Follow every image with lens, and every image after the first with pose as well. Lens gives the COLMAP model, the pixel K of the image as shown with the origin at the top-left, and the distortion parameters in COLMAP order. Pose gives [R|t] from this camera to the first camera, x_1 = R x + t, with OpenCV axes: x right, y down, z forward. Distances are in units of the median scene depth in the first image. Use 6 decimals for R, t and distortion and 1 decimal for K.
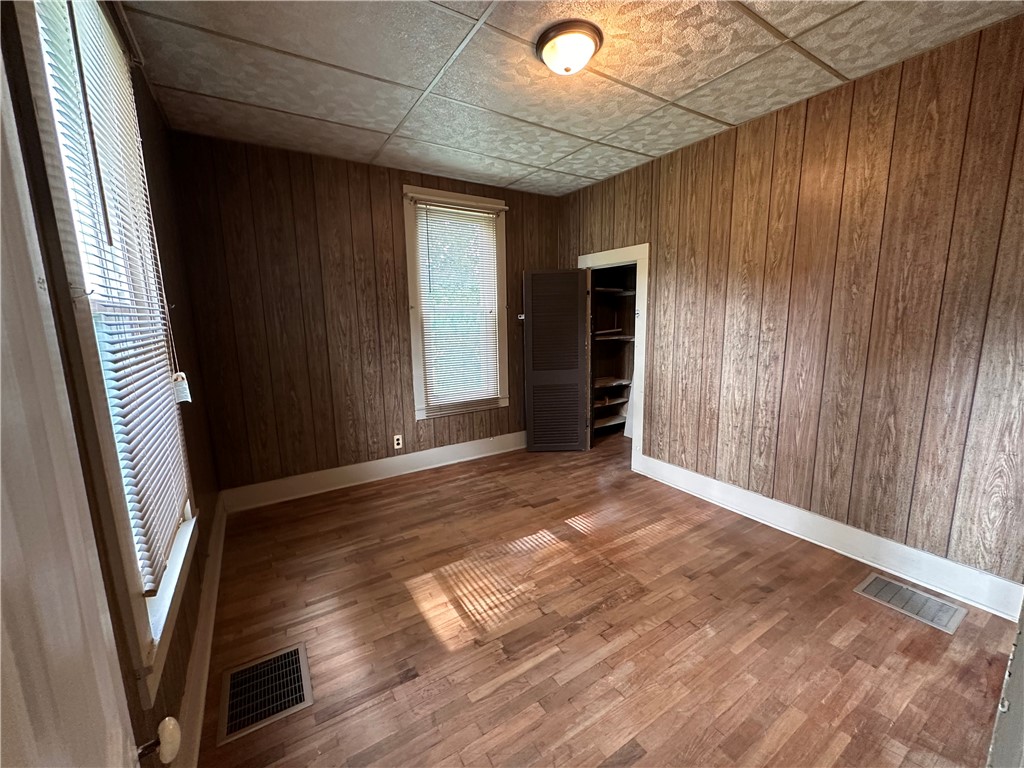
lens RADIAL K [[408.8, 0, 512.8], [0, 408.8, 383.1], [0, 0, 1]] dist [-0.002351, -0.000329]
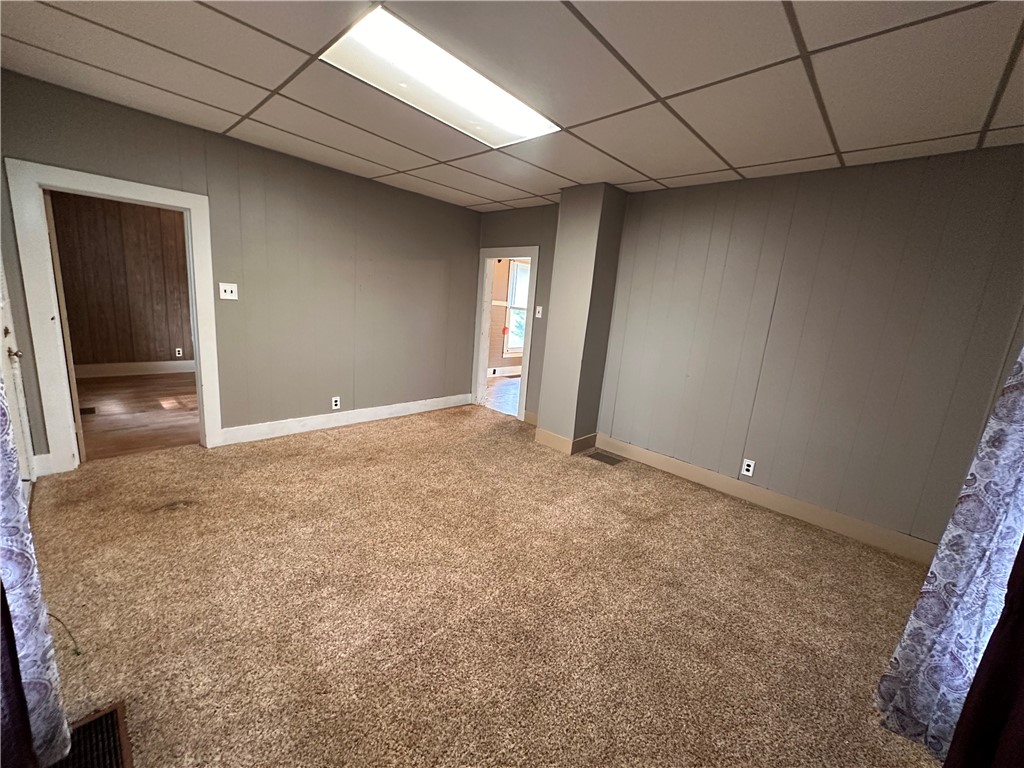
lens RADIAL K [[408.8, 0, 511.3], [0, 408.8, 382.6], [0, 0, 1]] dist [-0.002351, -0.000329]
pose [[0.966854, 0.043266, 0.251638, 0.701465], [-0.054313, 0.997834, 0.037117, 0.144413], [-0.249488, -0.049554, 0.967109, -1.100144]]
